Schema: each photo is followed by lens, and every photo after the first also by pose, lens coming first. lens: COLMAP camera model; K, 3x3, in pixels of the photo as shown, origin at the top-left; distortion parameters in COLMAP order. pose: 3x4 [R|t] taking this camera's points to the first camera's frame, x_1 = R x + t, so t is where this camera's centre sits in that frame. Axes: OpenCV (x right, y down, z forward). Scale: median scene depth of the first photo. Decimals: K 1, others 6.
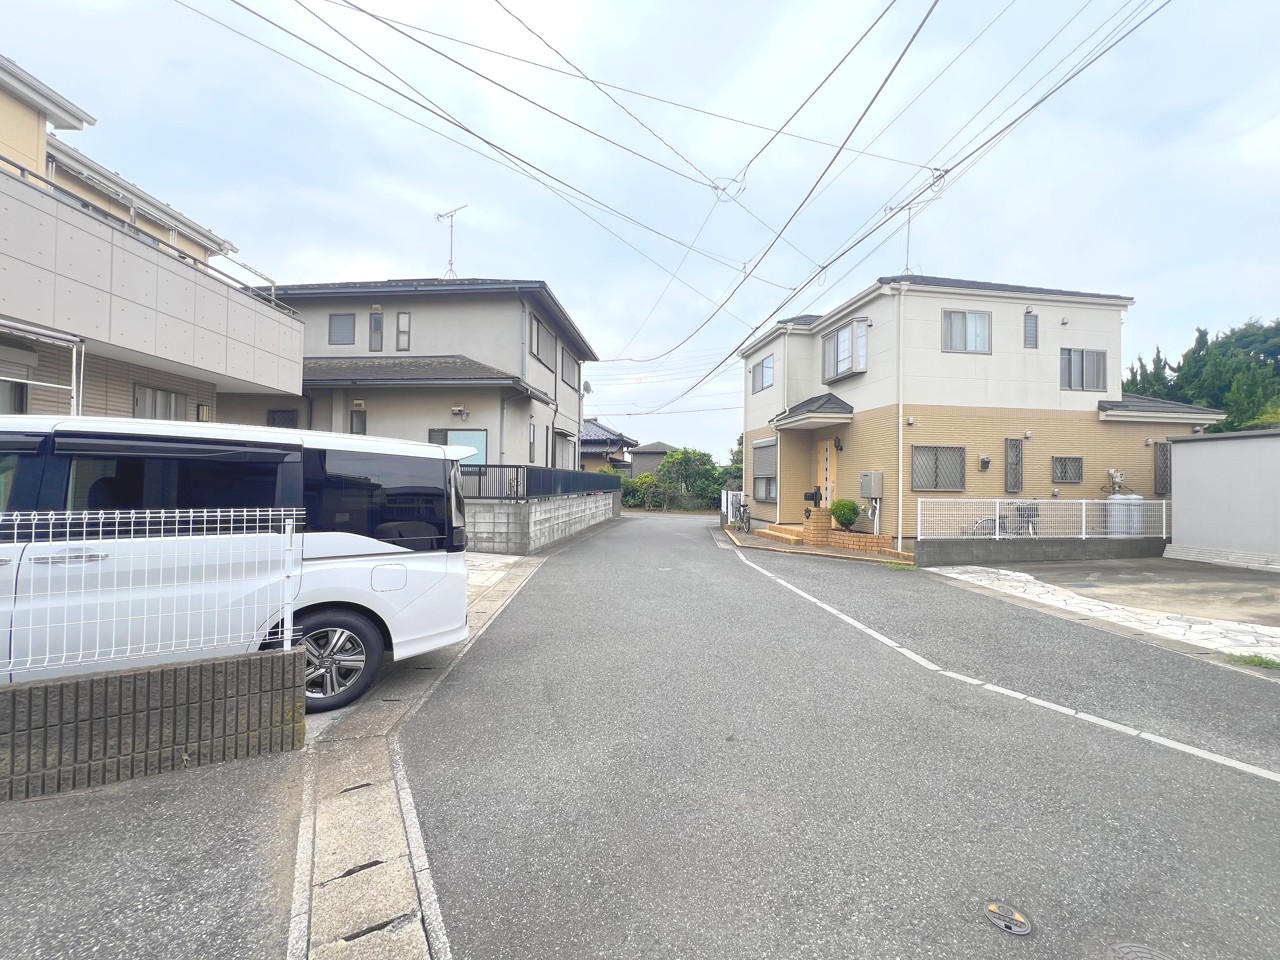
lens RADIAL K [[511.2, 0, 636.2], [0, 511.2, 476.5], [0, 0, 1]] dist [-0.001253, 0.000382]
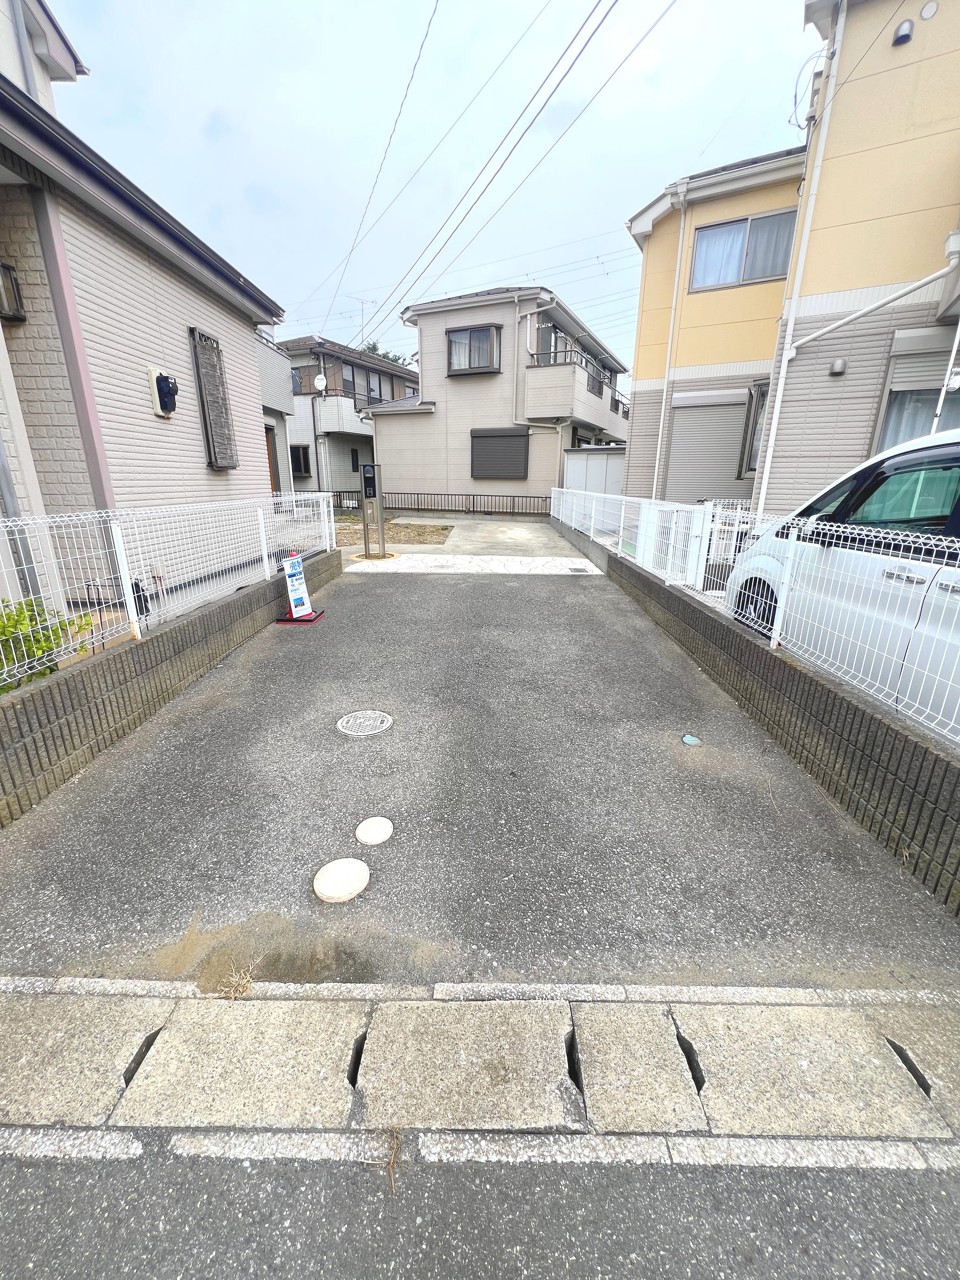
lens RADIAL K [[511.2, 0, 482.7], [0, 511.2, 636.2], [0, 0, 1]] dist [-0.001253, 0.000382]
pose [[-0.519134, 0.231837, -0.822649, 0.059485], [-0.007637, 0.961212, 0.275706, 0.002884], [0.854659, 0.149411, -0.497227, 0.952388]]
